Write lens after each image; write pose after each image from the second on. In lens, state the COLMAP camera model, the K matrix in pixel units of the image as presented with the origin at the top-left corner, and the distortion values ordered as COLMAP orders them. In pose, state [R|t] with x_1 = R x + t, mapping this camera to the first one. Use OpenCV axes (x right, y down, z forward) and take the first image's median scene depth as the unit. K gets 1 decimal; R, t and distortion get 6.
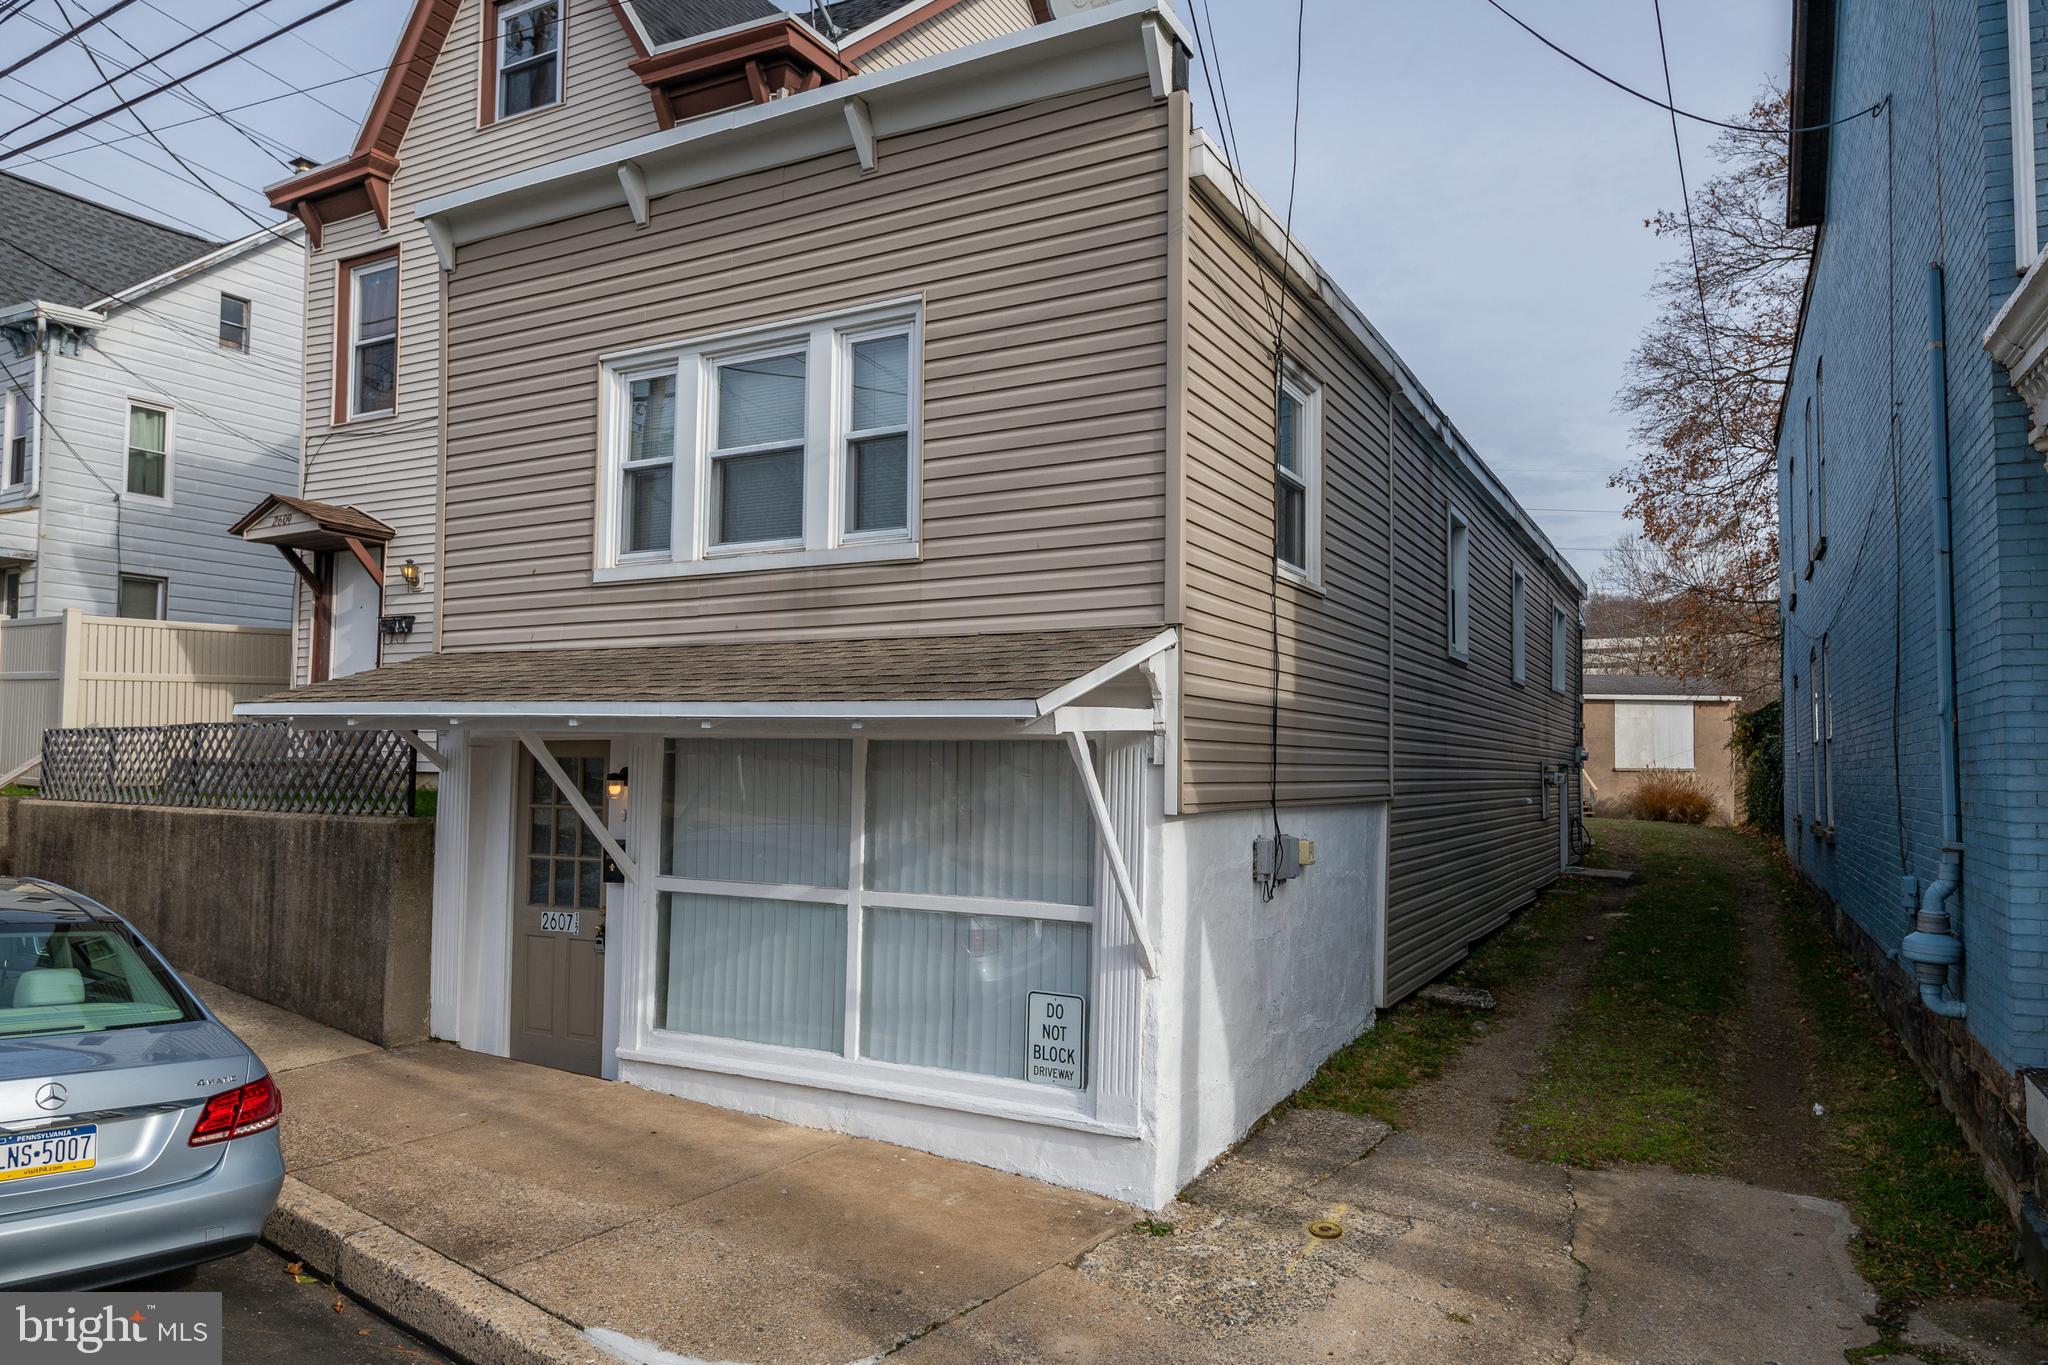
lens RADIAL K [[1261.2, 0, 1011.5], [0, 1261.2, 663.2], [0, 0, 1]] dist [0.022692, -0.031560]
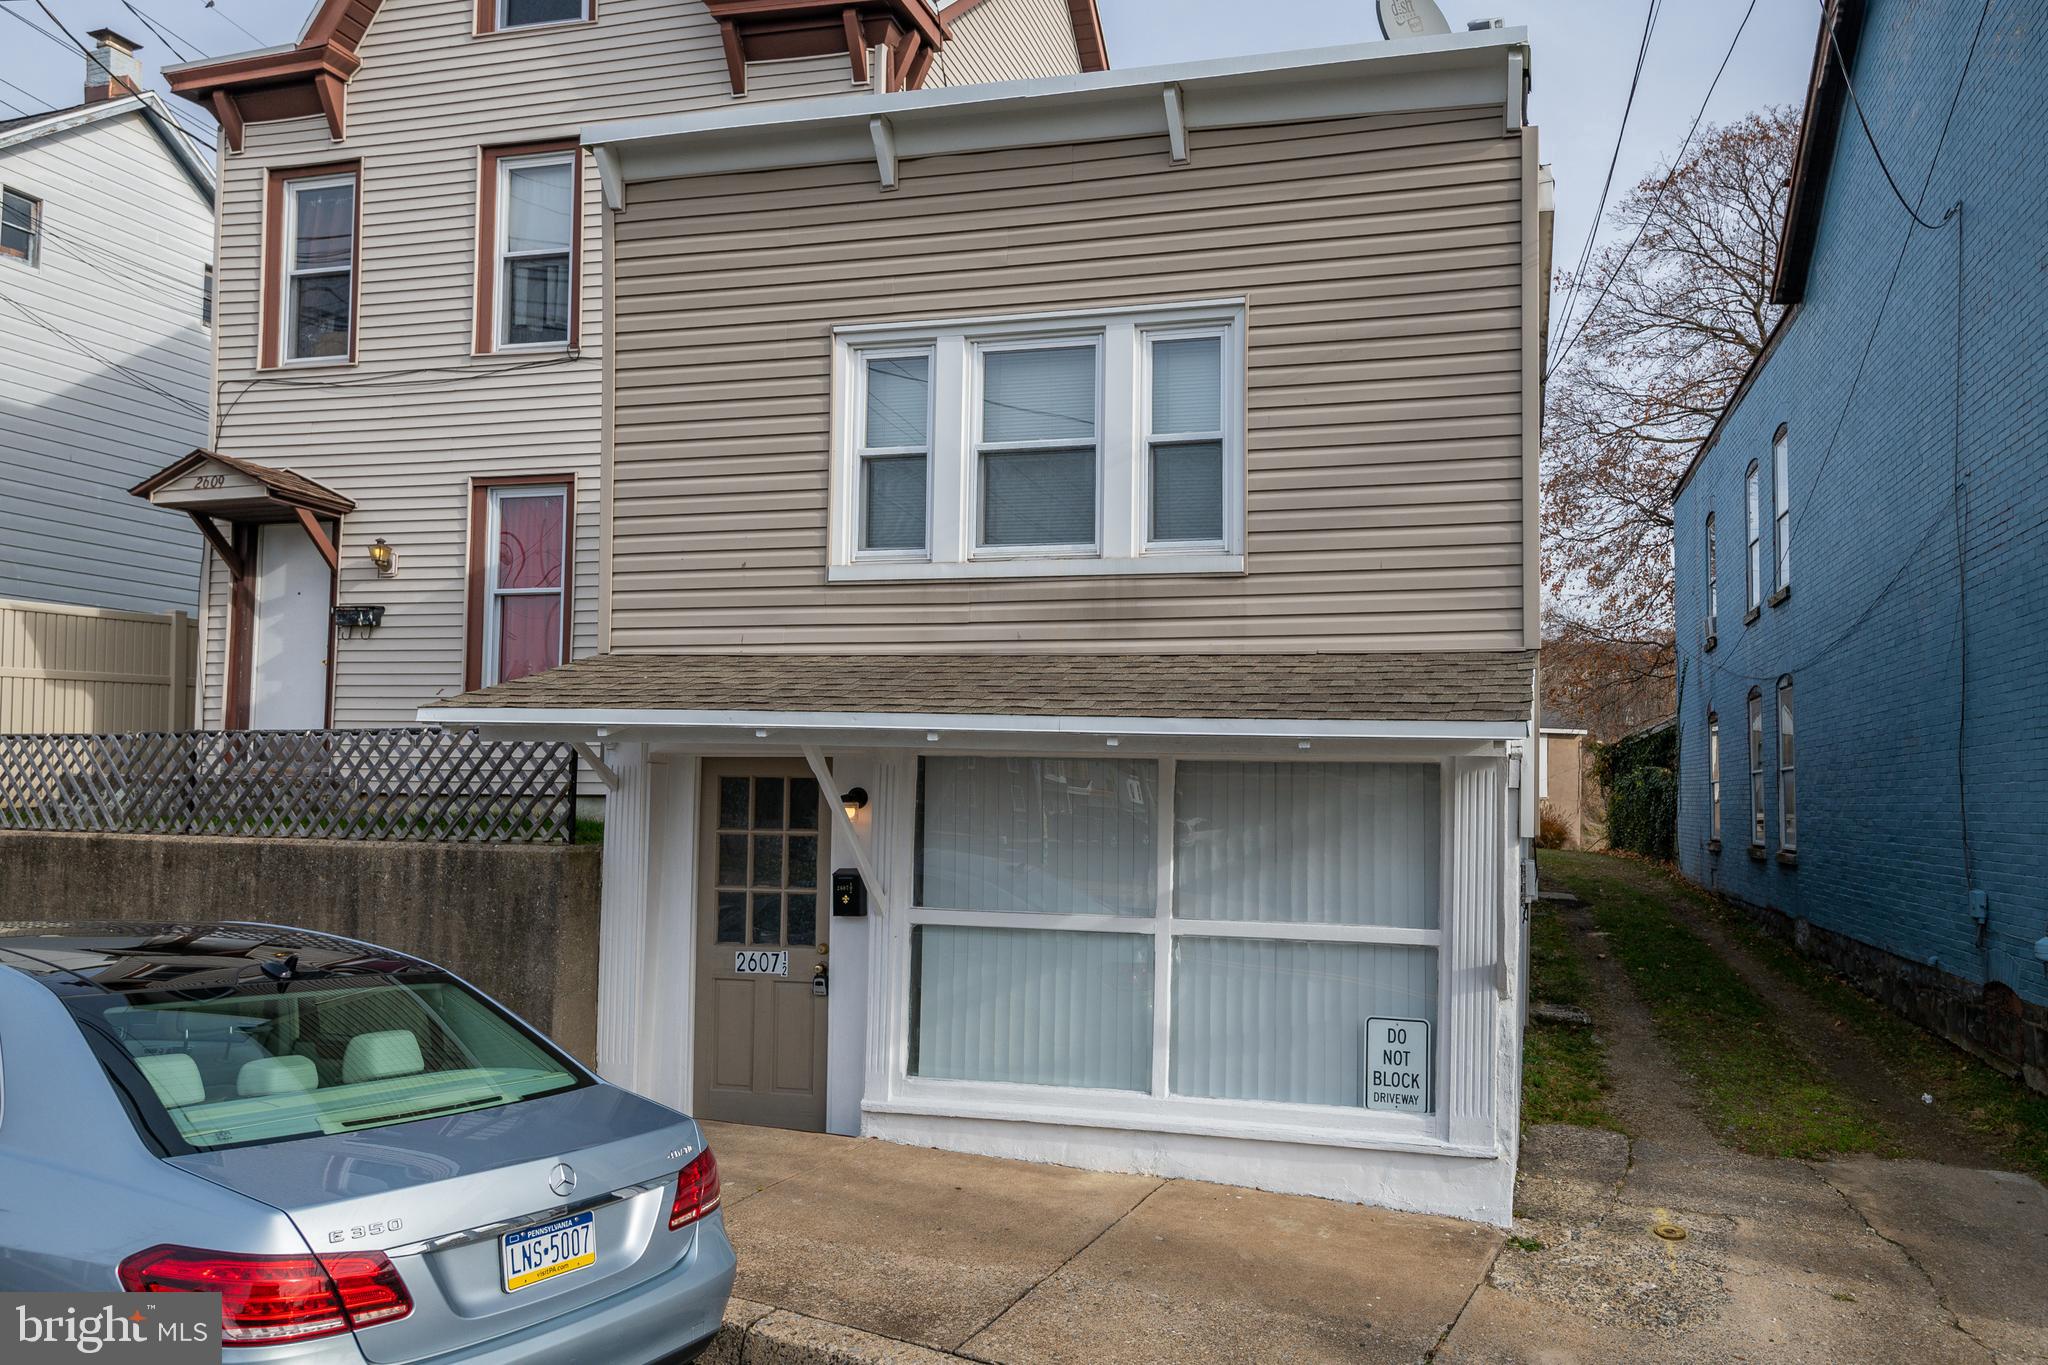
lens RADIAL K [[1352.2, 0, 1024.0], [0, 1352.2, 682.5], [0, 0, 1]] dist [0.025528, -0.037354]
pose [[0.966328, 0.025875, 0.256008, -0.463793], [-0.025630, 0.999662, -0.004294, 0.009176], [-0.256033, -0.002413, 0.966665, 0.042019]]
